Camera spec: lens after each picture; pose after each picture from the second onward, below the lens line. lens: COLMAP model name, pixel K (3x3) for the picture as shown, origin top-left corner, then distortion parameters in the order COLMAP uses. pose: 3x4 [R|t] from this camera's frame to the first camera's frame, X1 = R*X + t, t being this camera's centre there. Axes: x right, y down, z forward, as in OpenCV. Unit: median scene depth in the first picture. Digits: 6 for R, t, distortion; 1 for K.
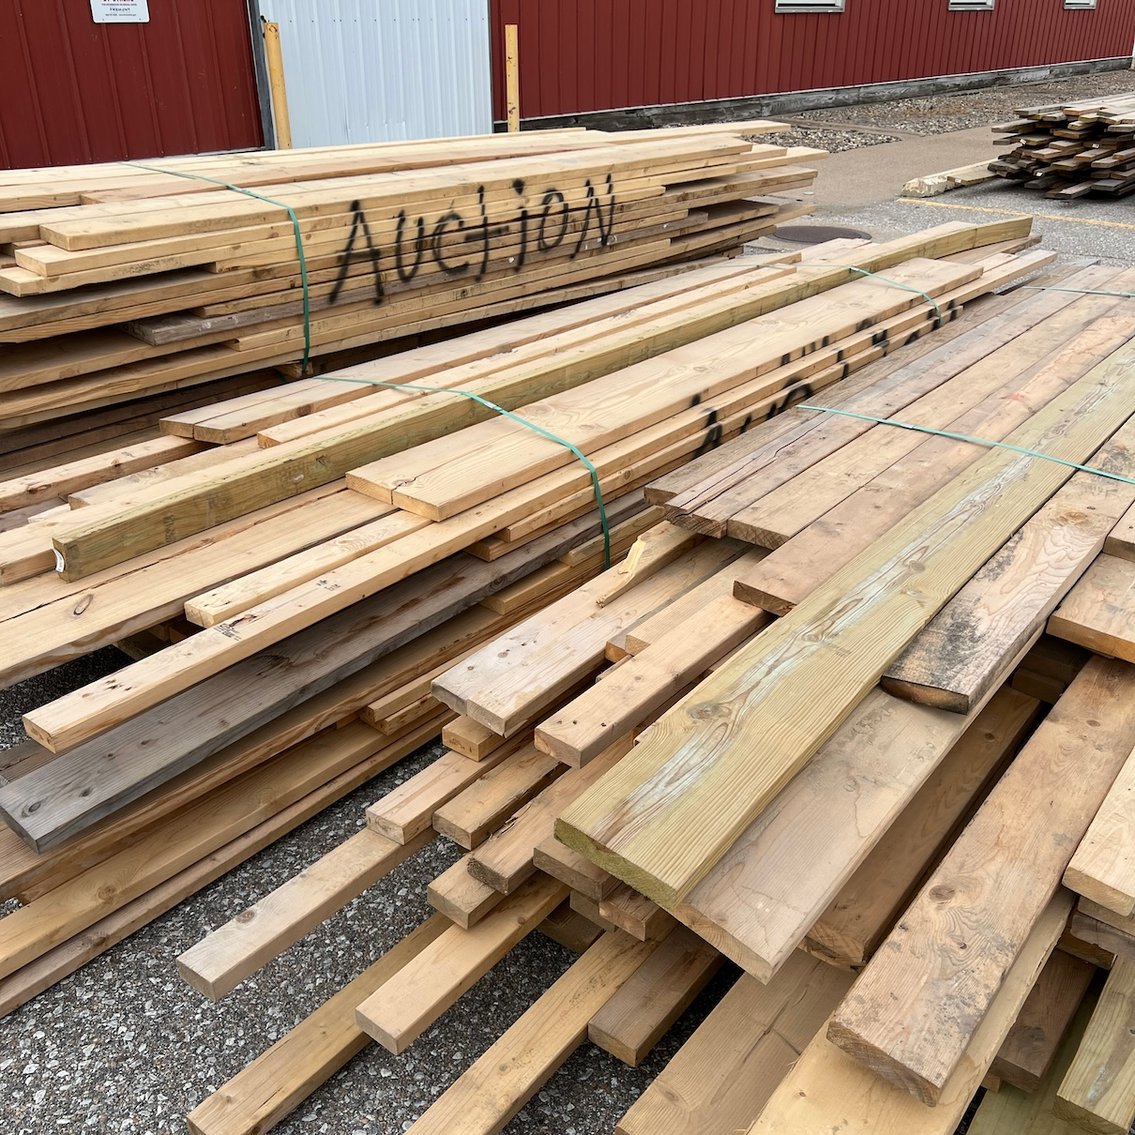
lens RADIAL K [[1133.3, 0, 567.5], [0, 1133.3, 567.5], [0, 0, 1]] dist [0.060245, -0.077140]
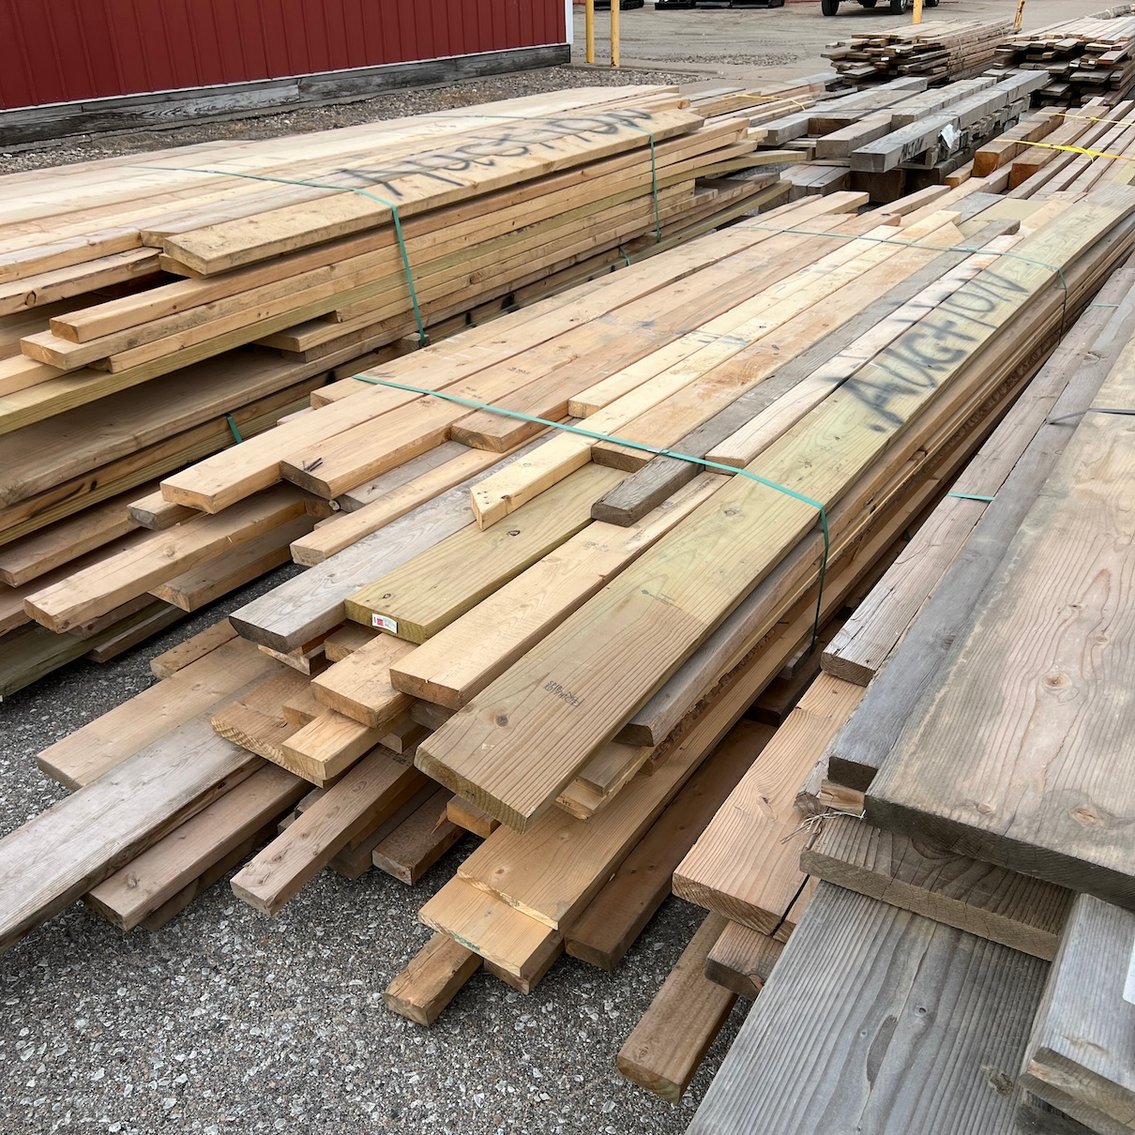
lens RADIAL K [[1160.5, 0, 568.5], [0, 1160.5, 597.9], [0, 0, 1]] dist [0.070289, -0.097904]
pose [[0.988877, -0.092366, 0.116583, 2.253088], [0.088181, 0.995278, 0.040562, -1.034820], [-0.119779, -0.029830, 0.992352, 2.179434]]
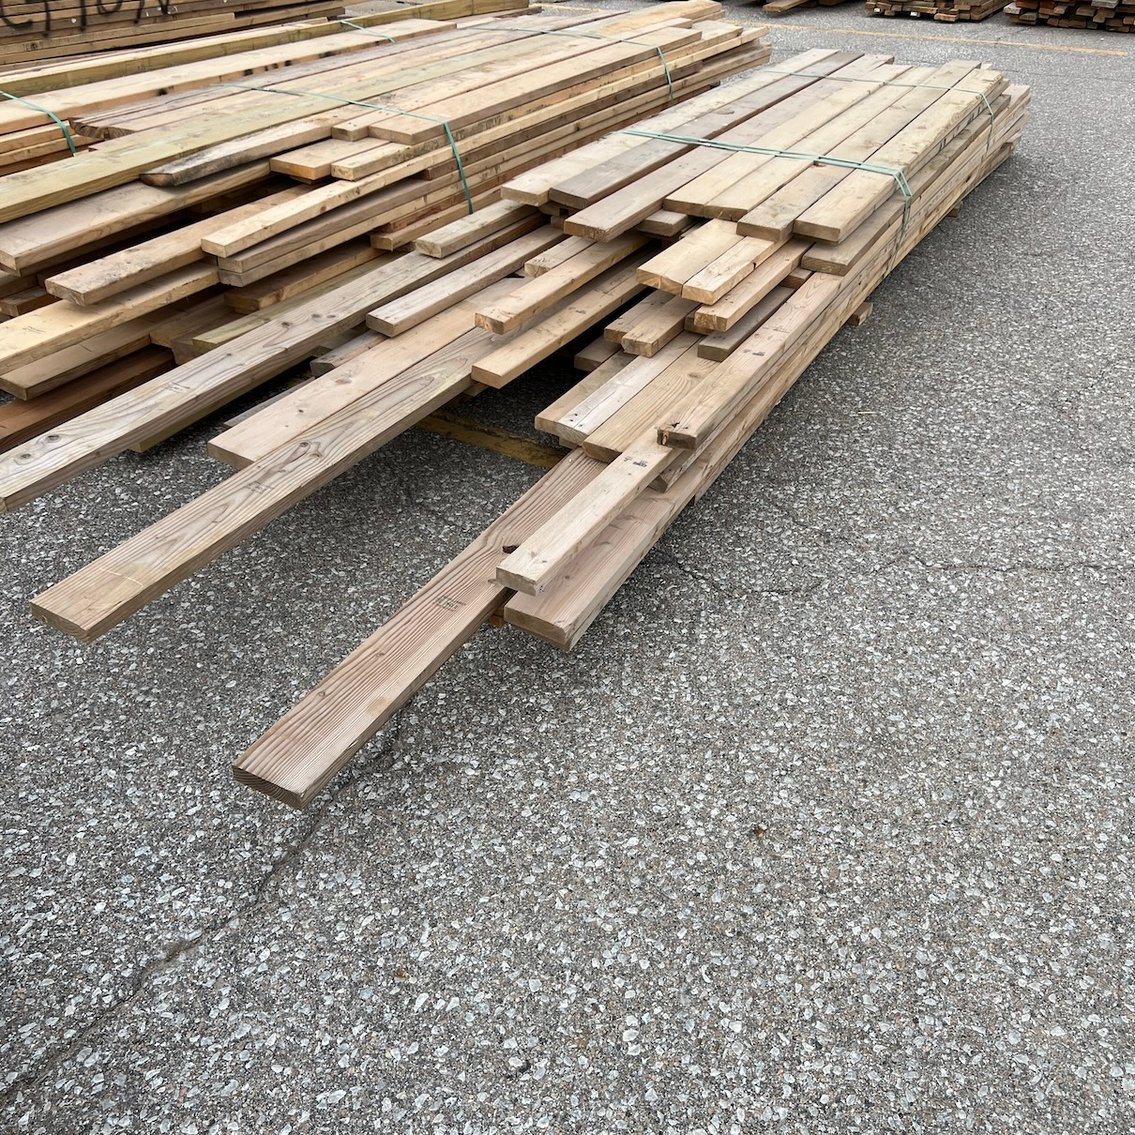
lens RADIAL K [[1133.3, 0, 567.5], [0, 1133.3, 567.5], [0, 0, 1]] dist [0.060245, -0.077140]
pose [[0.986460, -0.092659, 0.135318, 0.252263], [0.076828, 0.990053, 0.117866, 0.219037], [-0.144894, -0.105874, 0.983766, -0.401060]]
